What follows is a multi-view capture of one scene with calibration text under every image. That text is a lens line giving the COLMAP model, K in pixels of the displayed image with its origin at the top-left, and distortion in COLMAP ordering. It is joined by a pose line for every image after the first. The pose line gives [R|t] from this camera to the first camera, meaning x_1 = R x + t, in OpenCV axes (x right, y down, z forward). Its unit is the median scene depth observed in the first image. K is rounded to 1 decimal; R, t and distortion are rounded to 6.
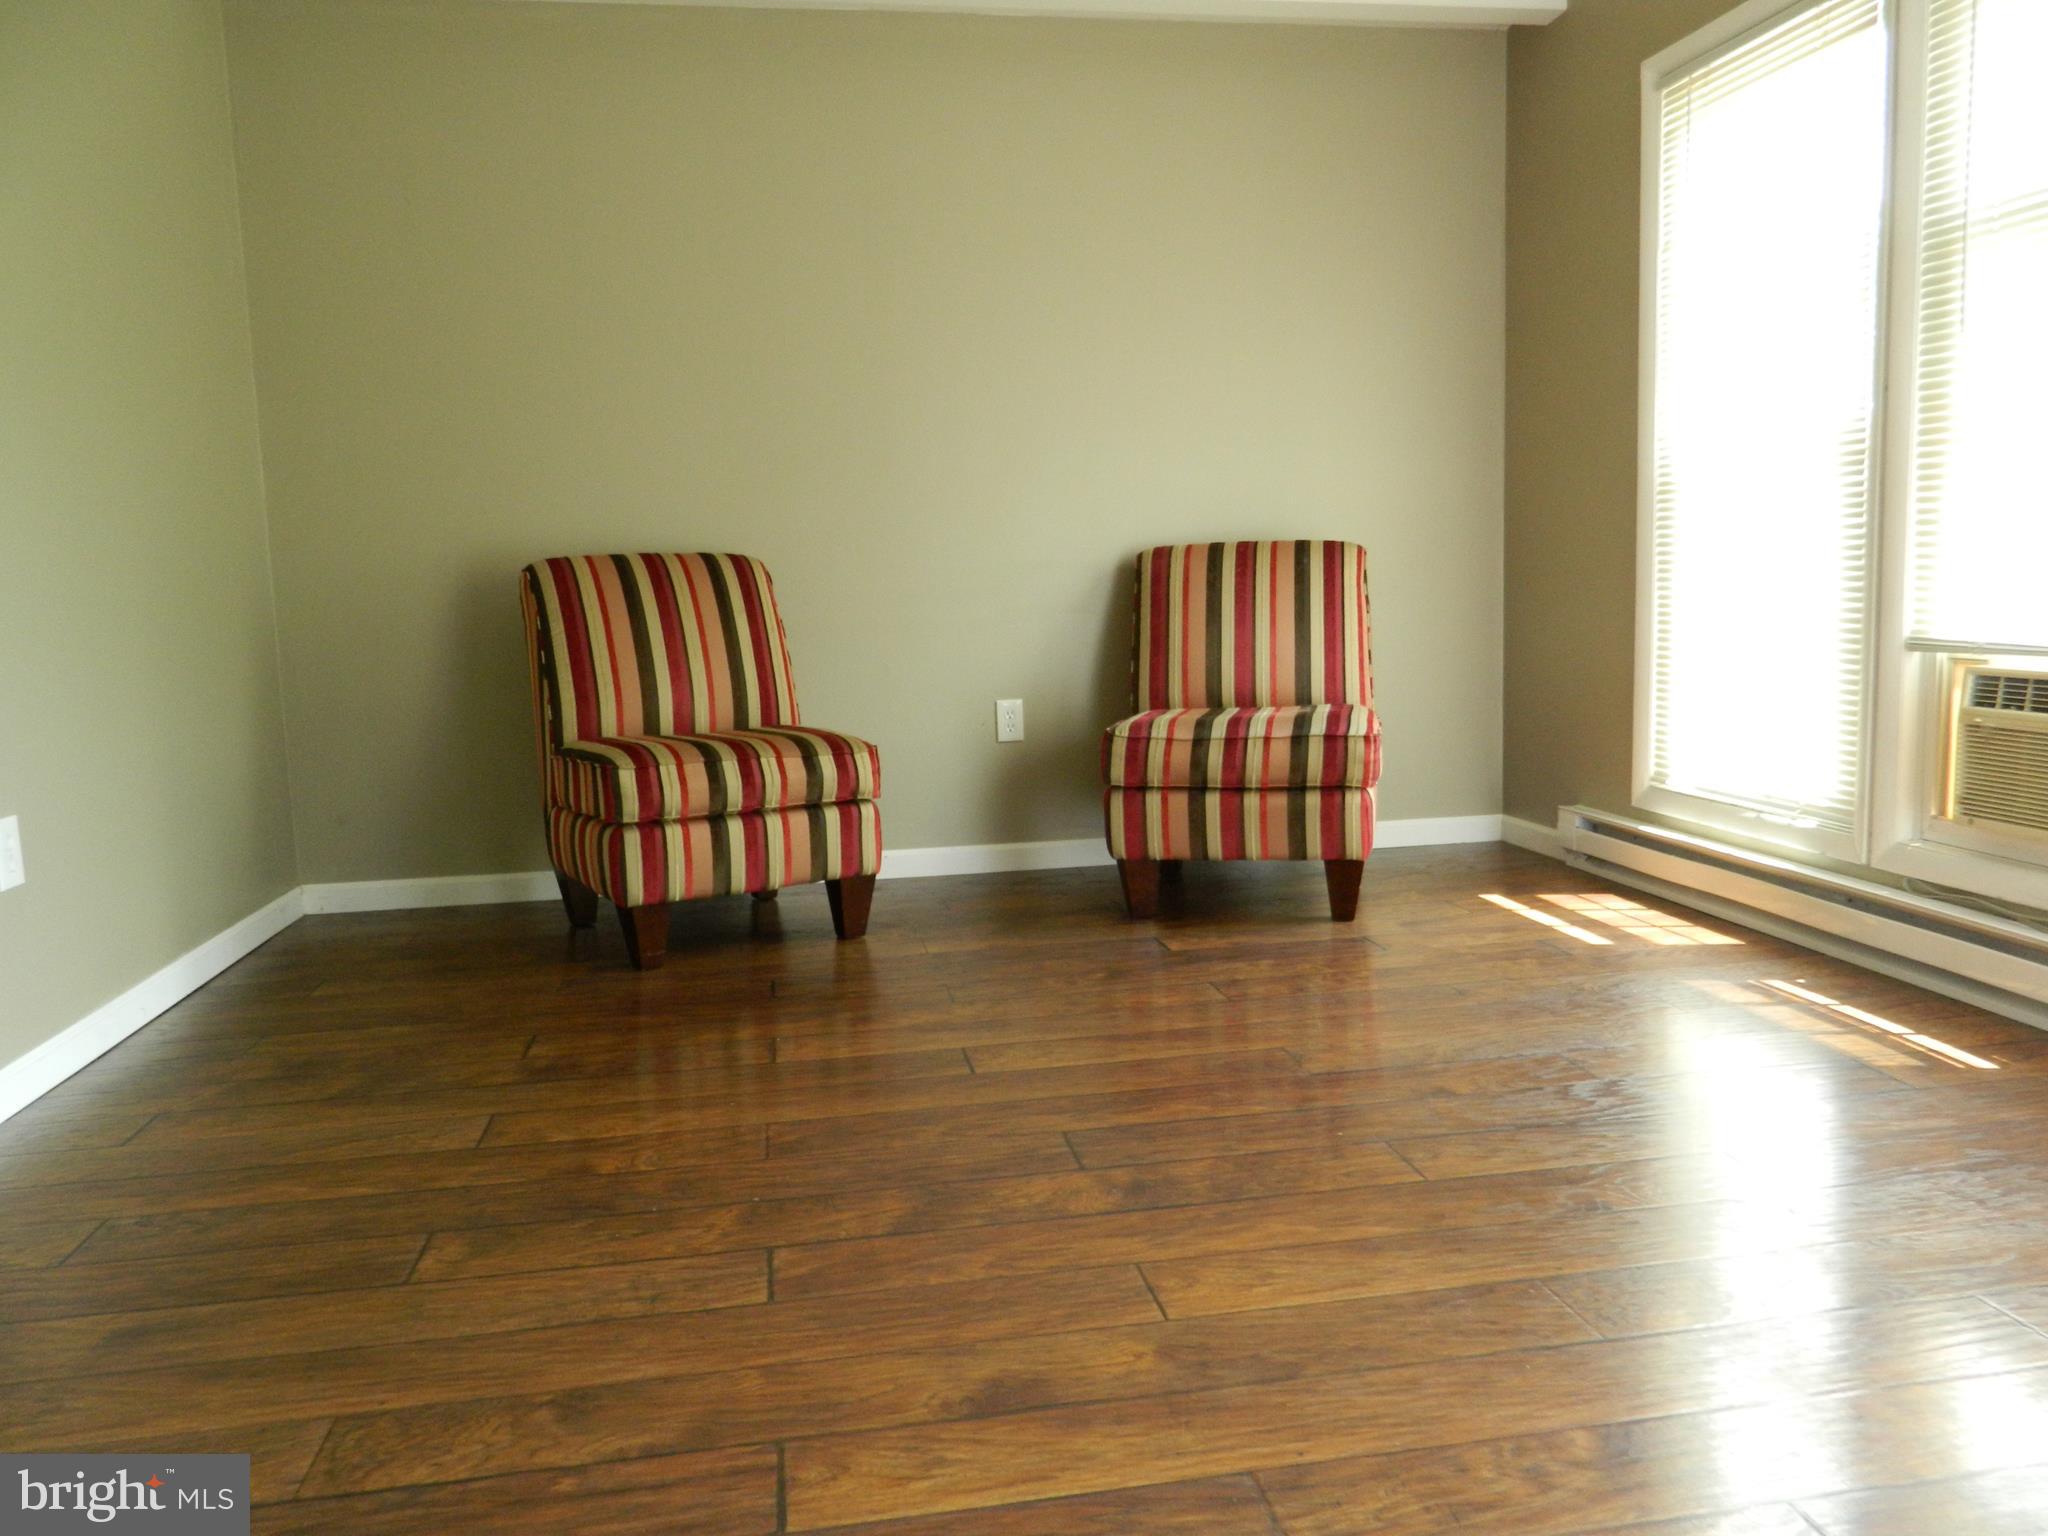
lens RADIAL K [[1516.9, 0, 1033.4], [0, 1516.9, 749.4], [0, 0, 1]] dist [0.002158, 0.001036]
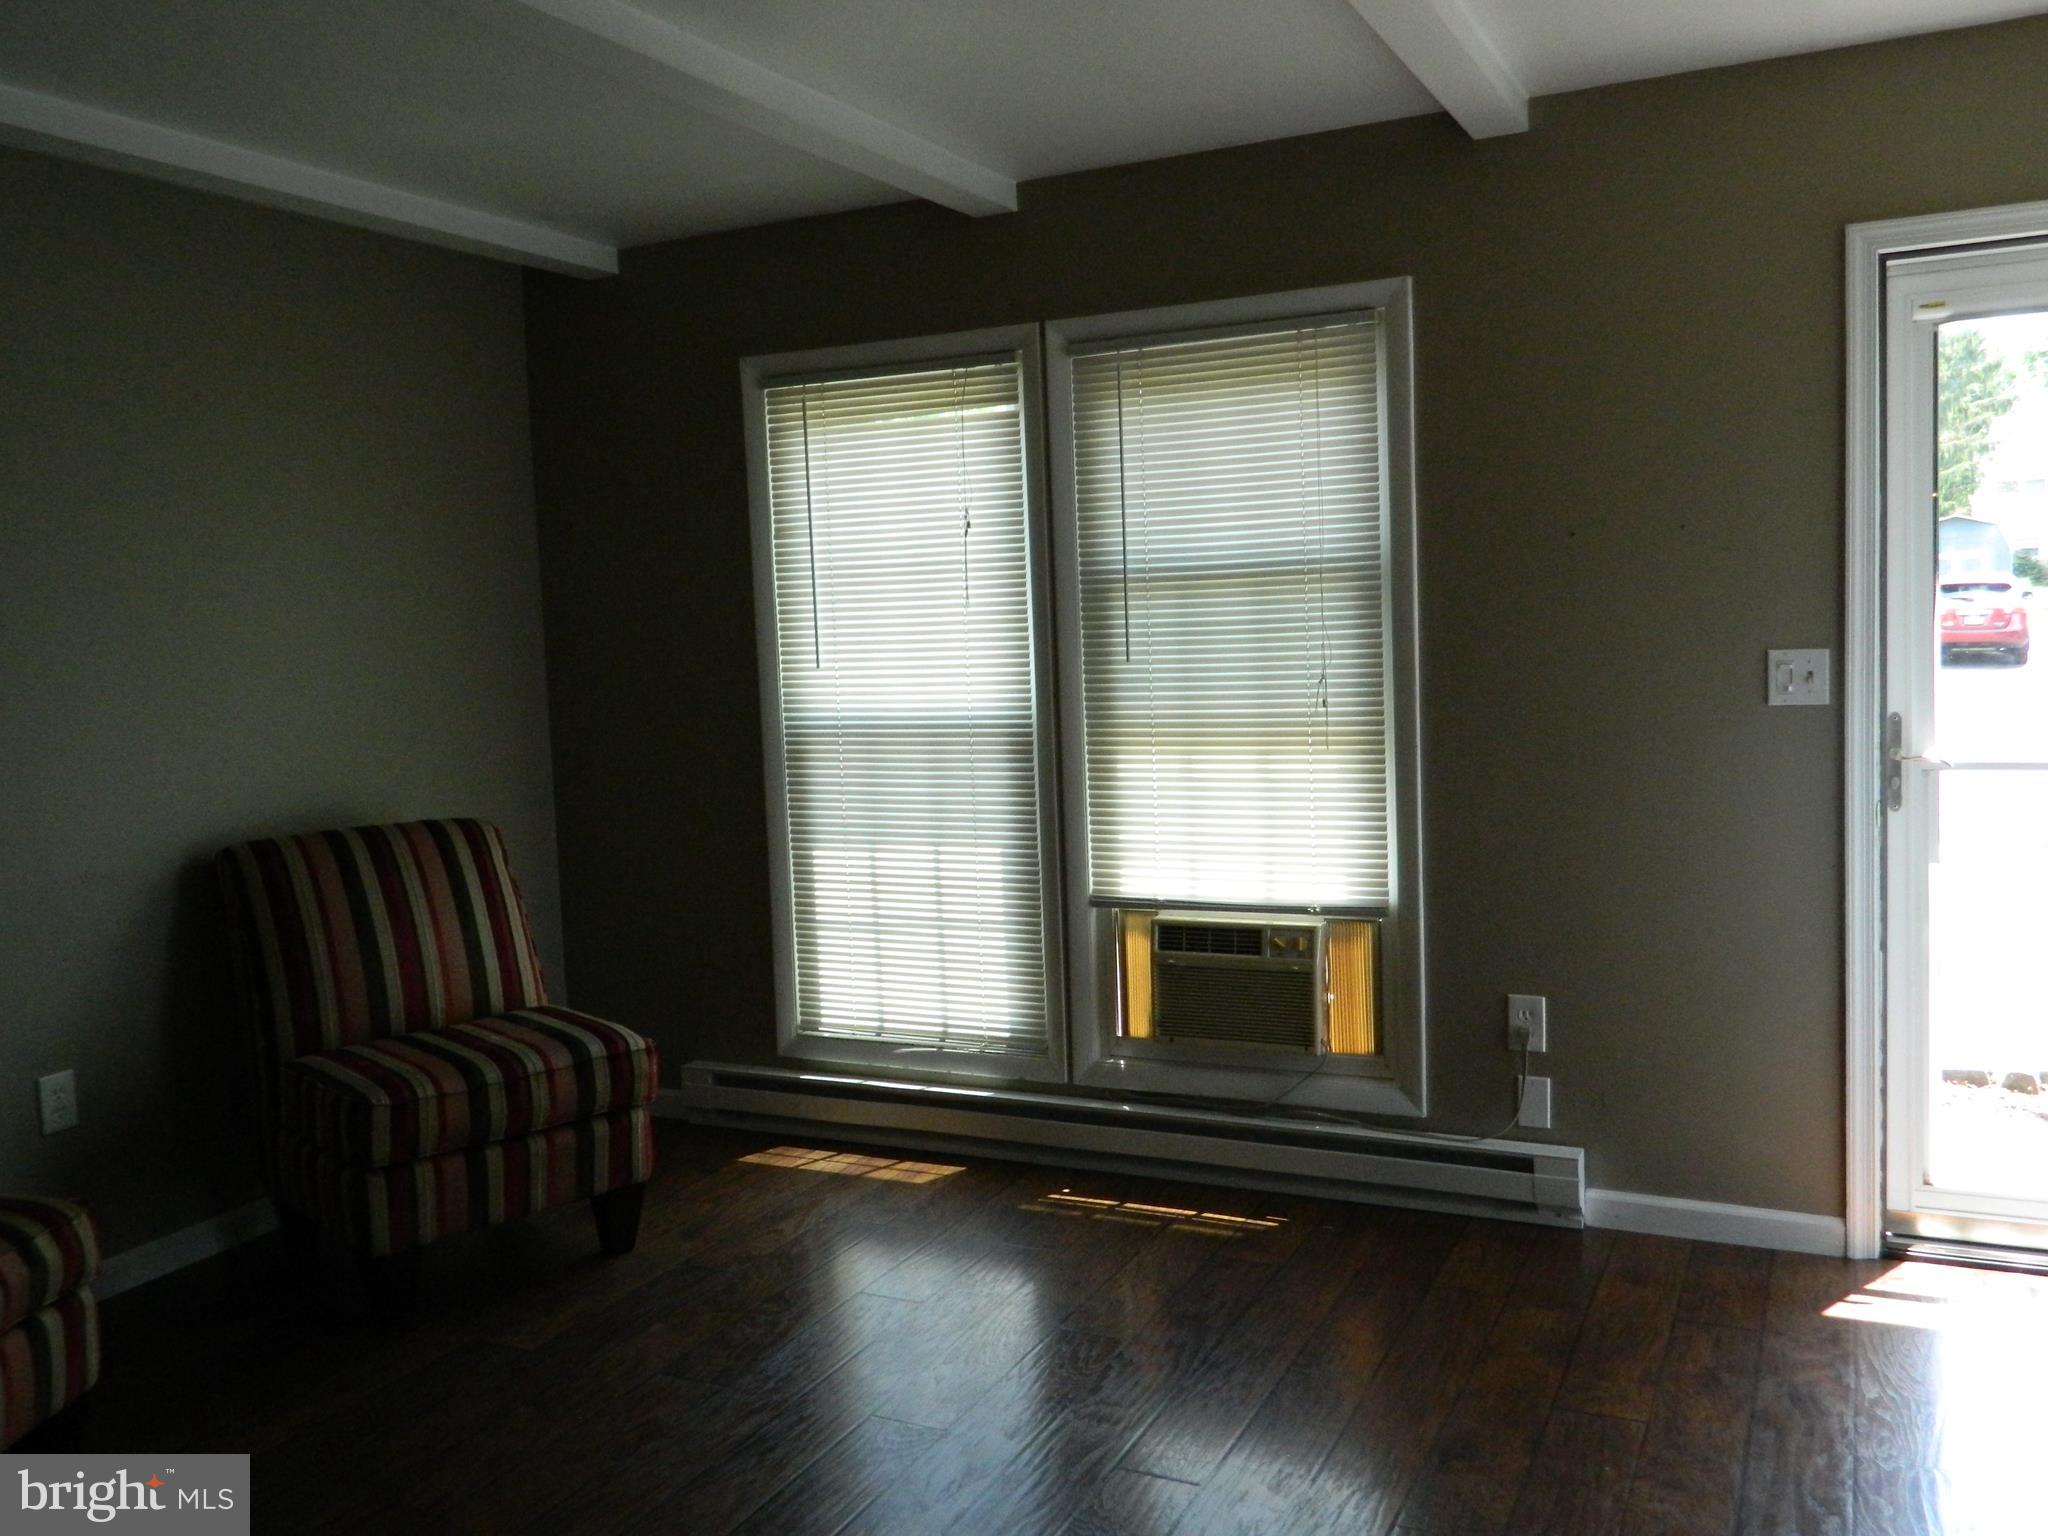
lens RADIAL K [[1726.5, 0, 1024.0], [0, 1726.5, 768.0], [0, 0, 1]] dist [0.004240, -0.006996]
pose [[0.591698, -0.068816, 0.803217, -0.477809], [0.114673, 0.993403, 0.000635, -0.151752], [-0.797962, 0.091732, 0.595686, 0.158377]]
